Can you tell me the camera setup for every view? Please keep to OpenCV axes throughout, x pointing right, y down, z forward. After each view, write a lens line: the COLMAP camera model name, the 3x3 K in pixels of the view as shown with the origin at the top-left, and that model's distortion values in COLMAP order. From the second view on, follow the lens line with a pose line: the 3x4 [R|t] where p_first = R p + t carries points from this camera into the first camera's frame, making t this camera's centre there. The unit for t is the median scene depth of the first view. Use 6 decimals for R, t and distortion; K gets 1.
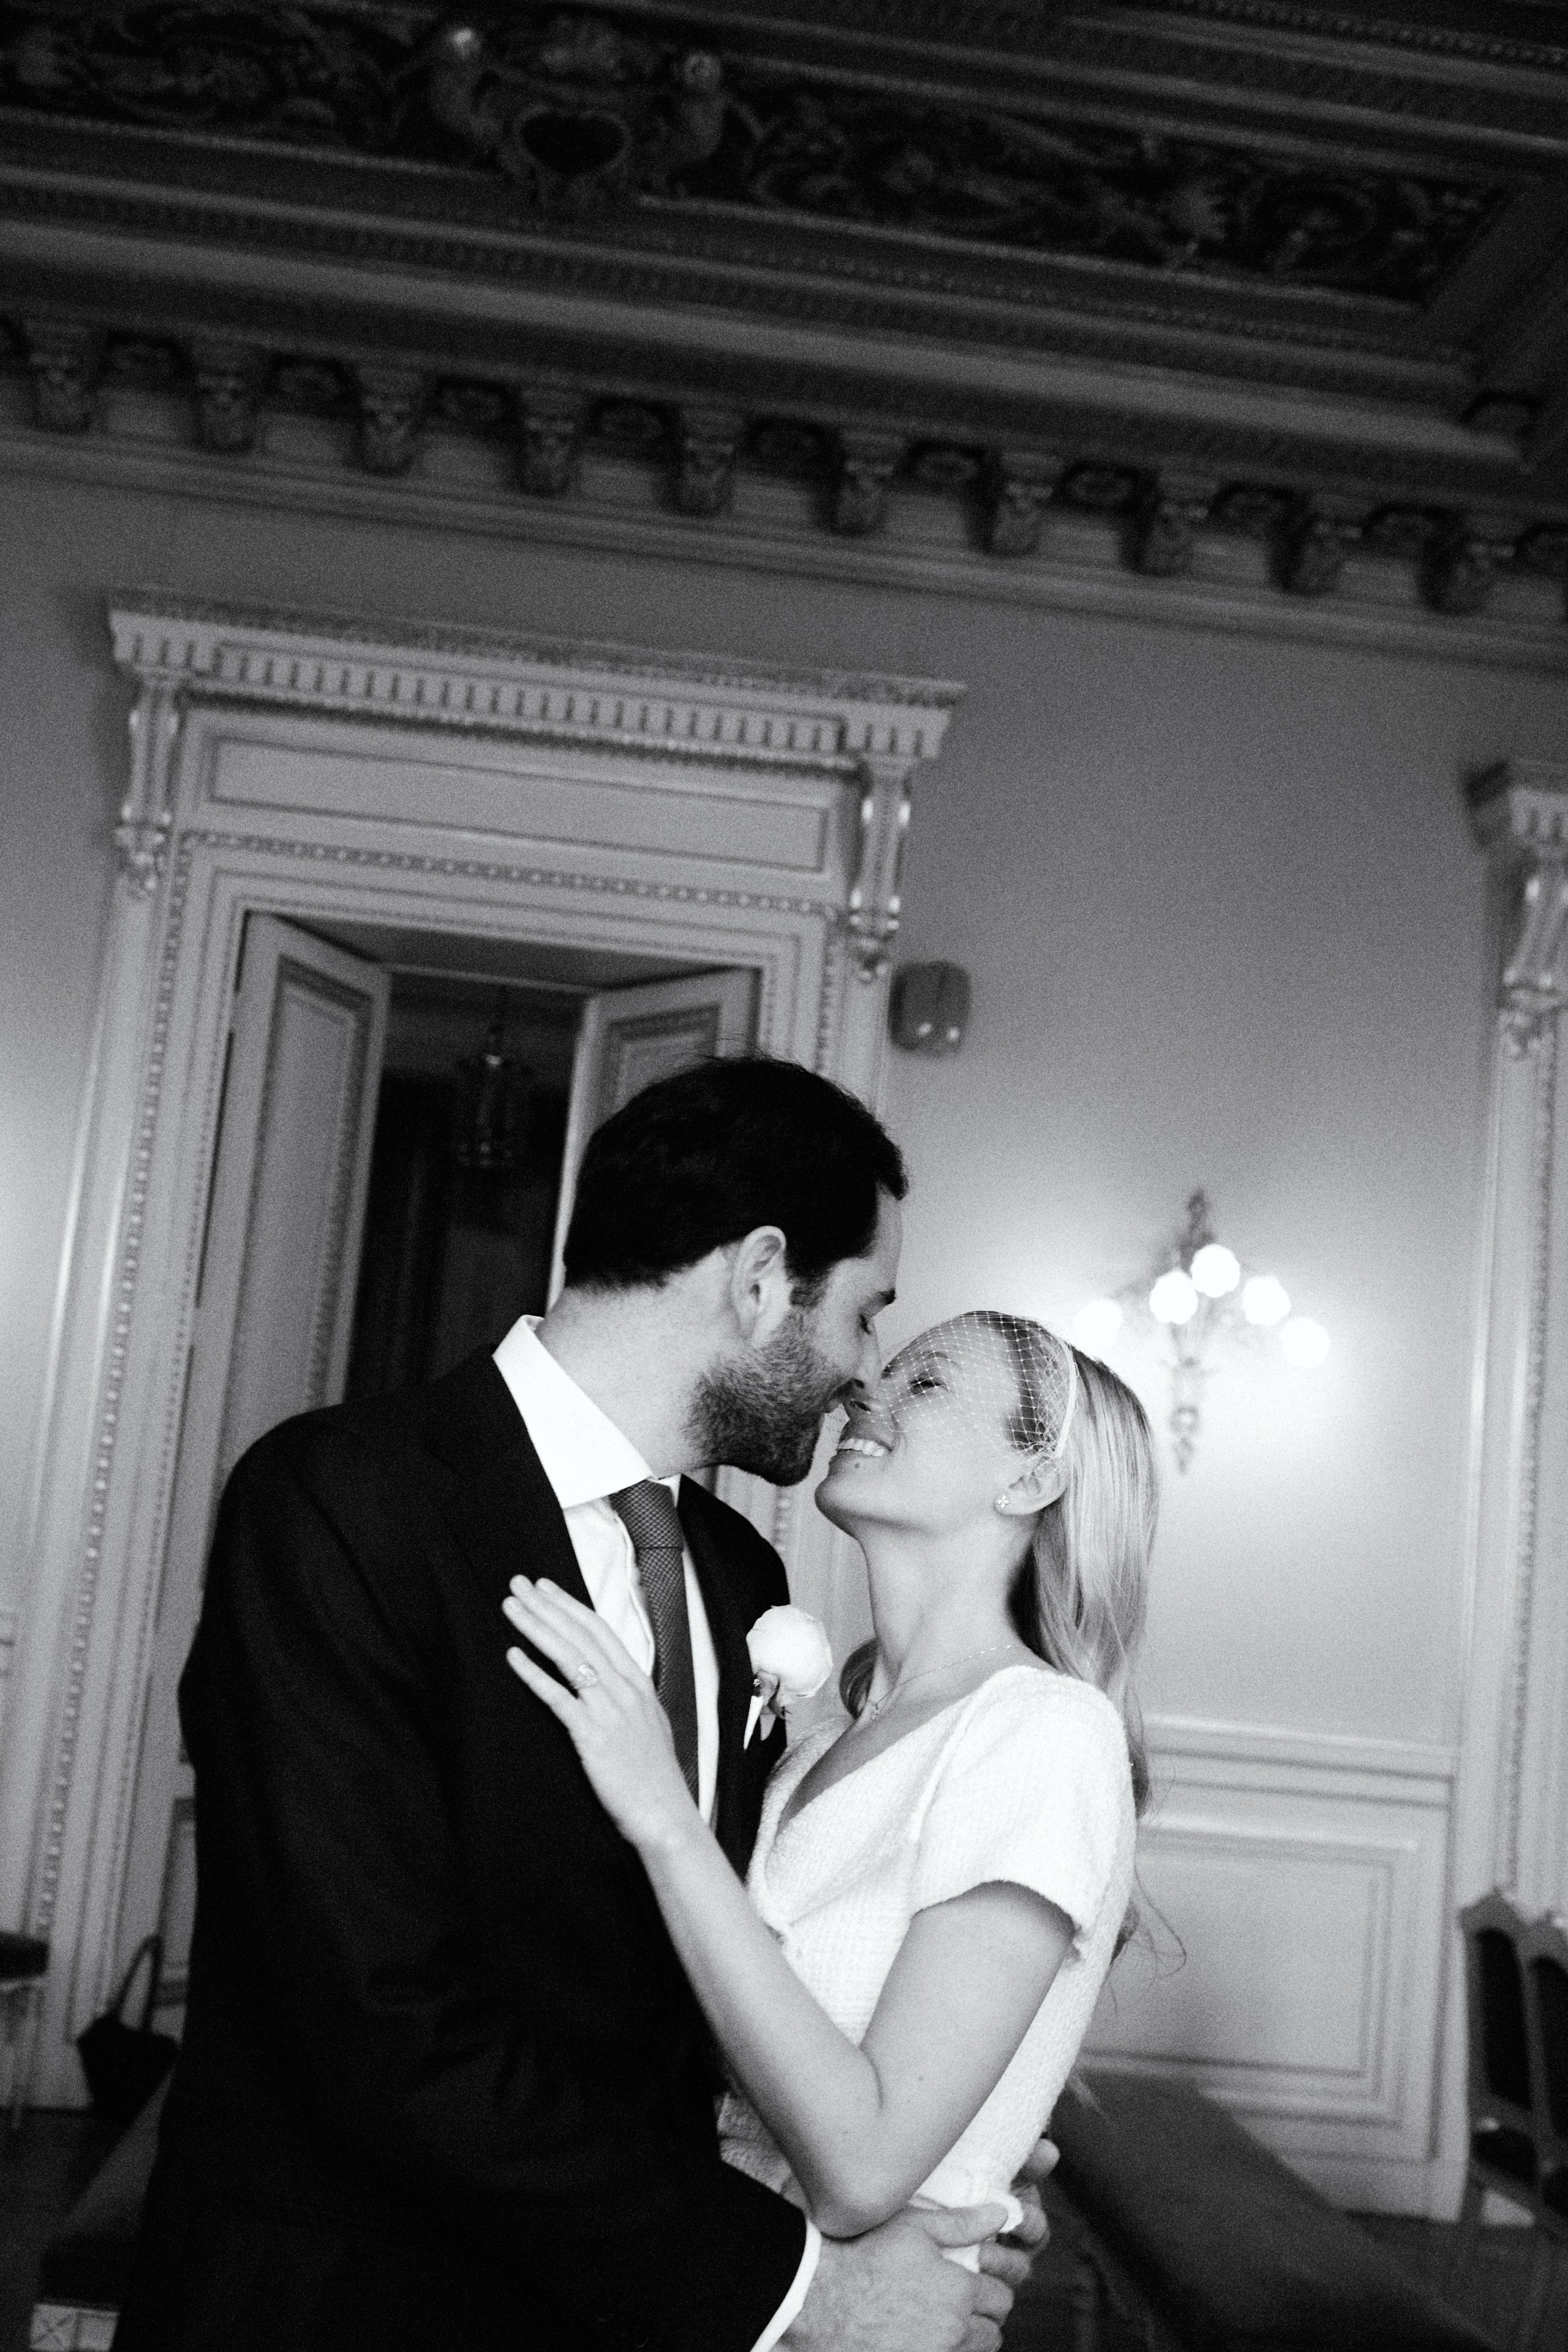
lens RADIAL K [[2741.6, 0, 711.2], [0, 2741.6, 1179.2], [0, 0, 1]] dist [0.018139, -0.030655]
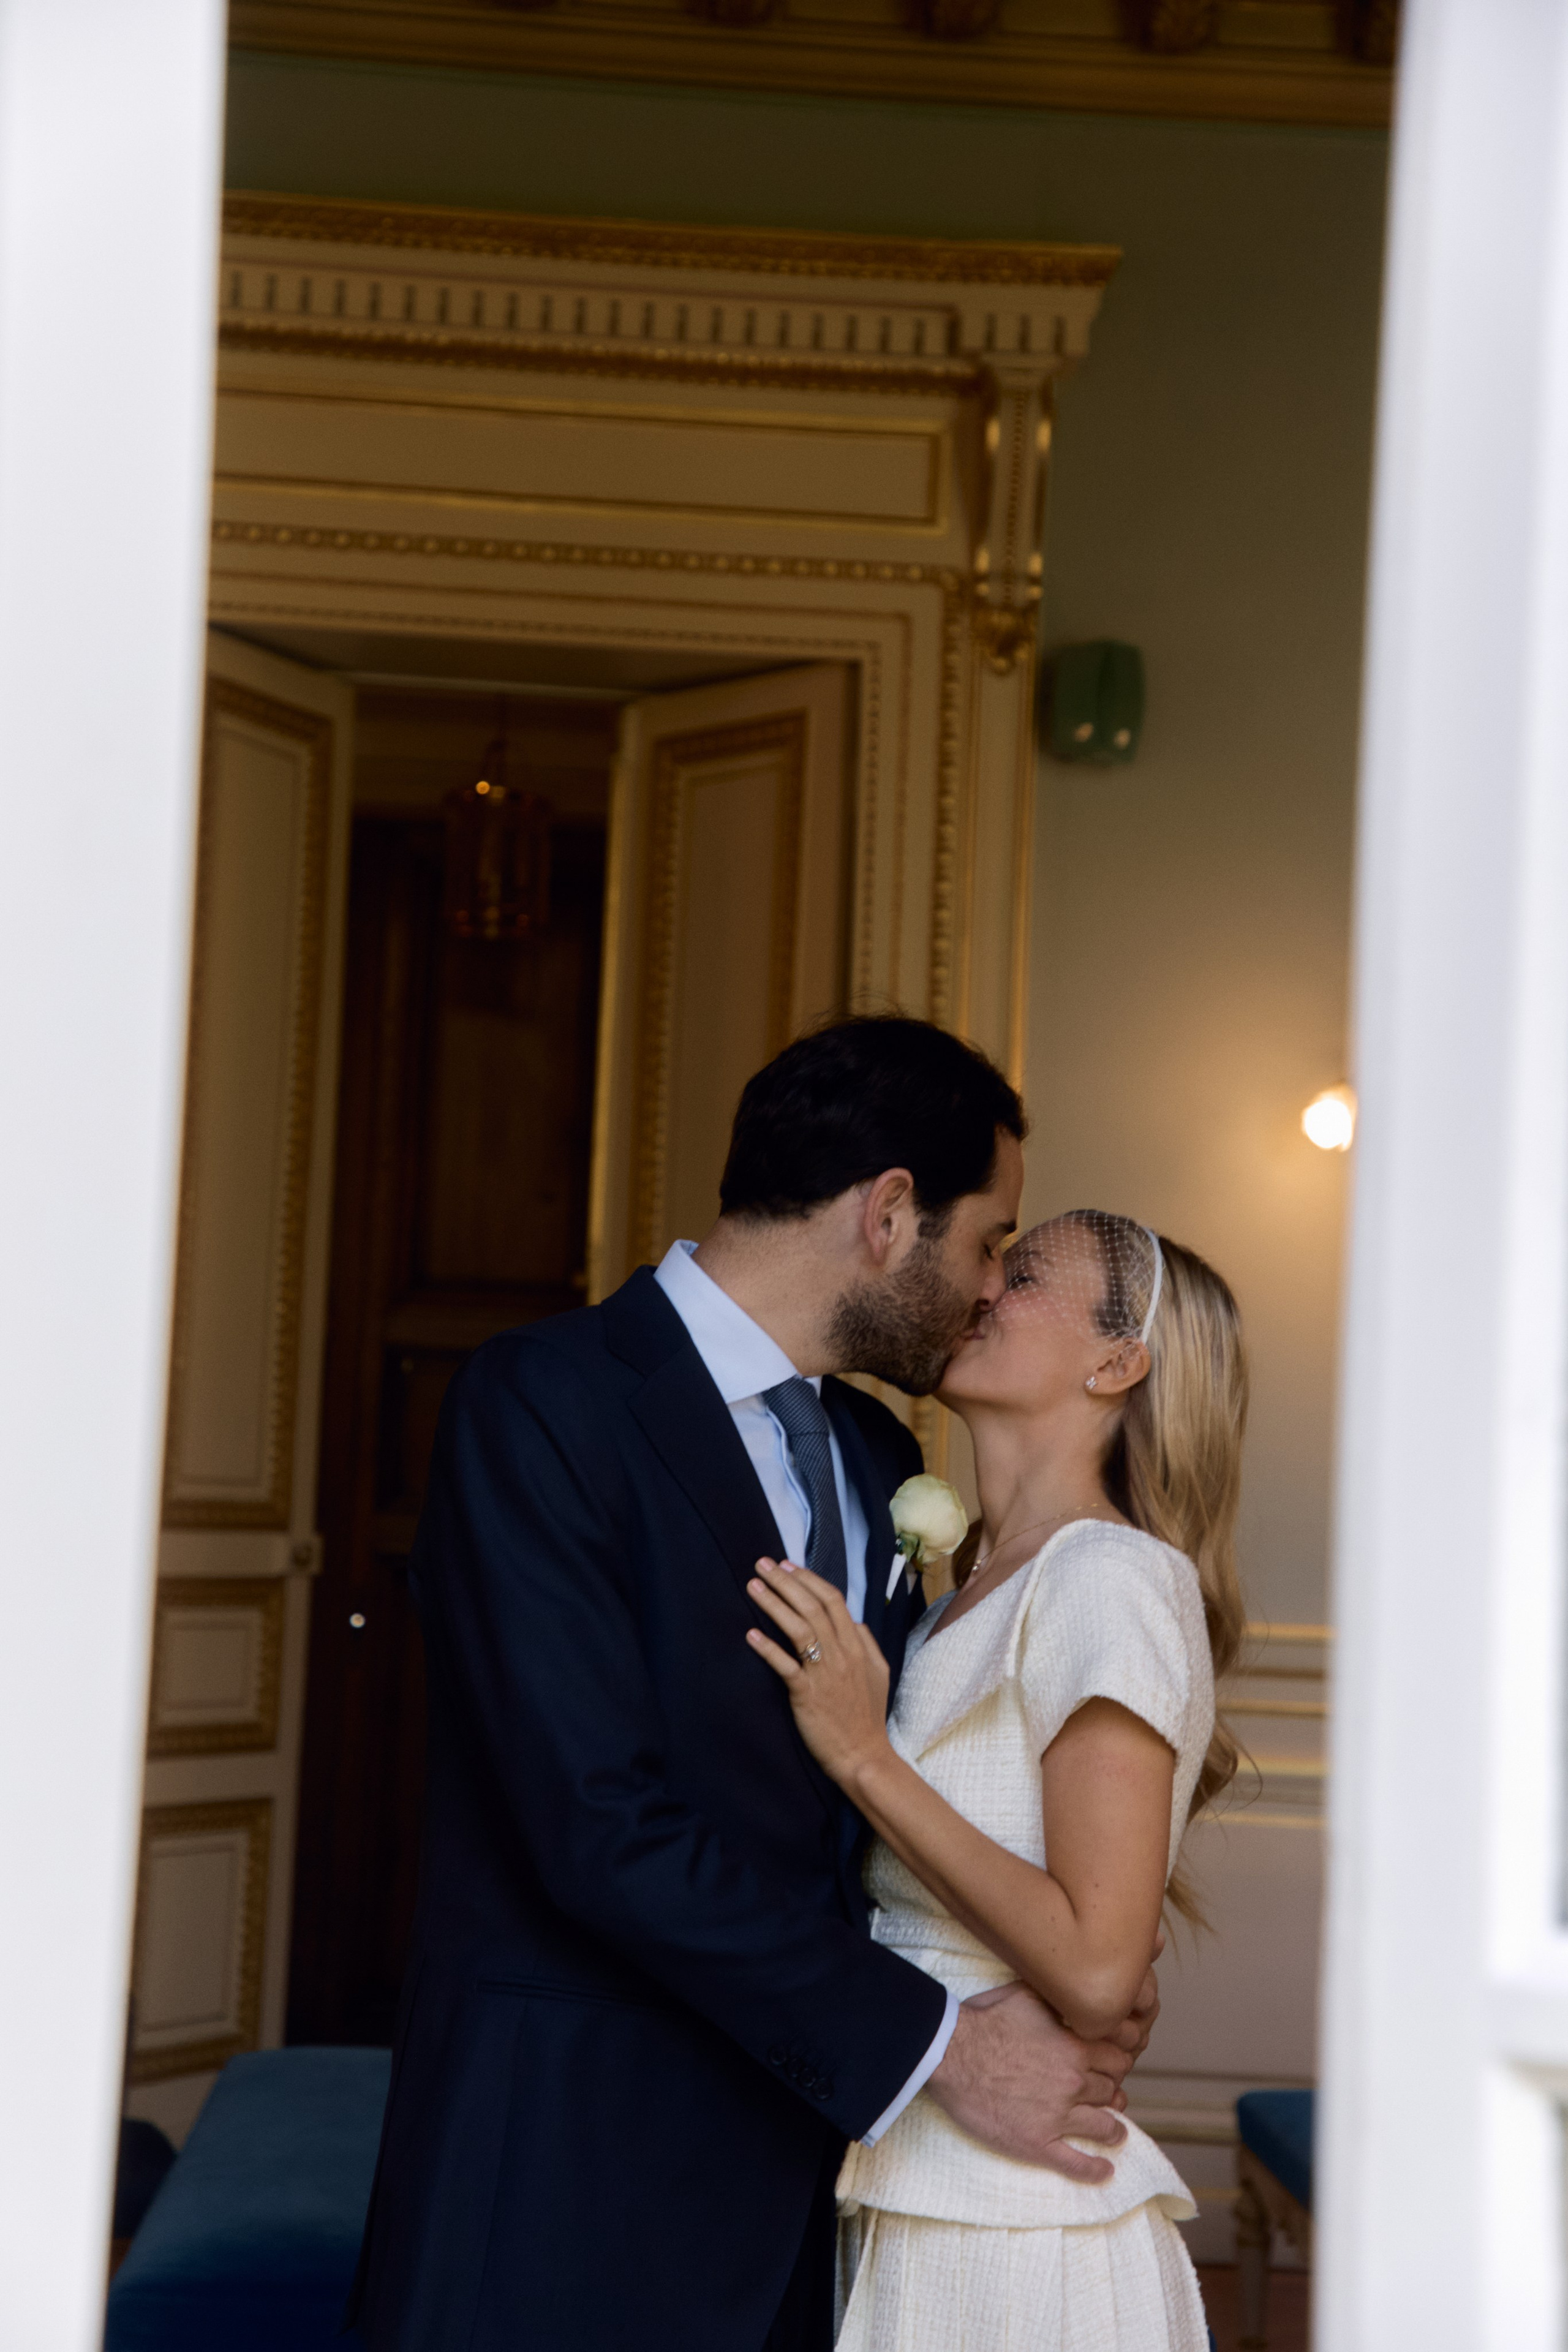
lens RADIAL K [[4653.7, 0, 750.0], [0, 4653.7, 1176.3], [0, 0, 1]] dist [0.464878, -0.124460]
pose [[0.998570, -0.052419, -0.010468, -0.005251], [0.053061, 0.995739, 0.075418, -0.035715], [0.006470, -0.075866, 0.997097, -0.274601]]
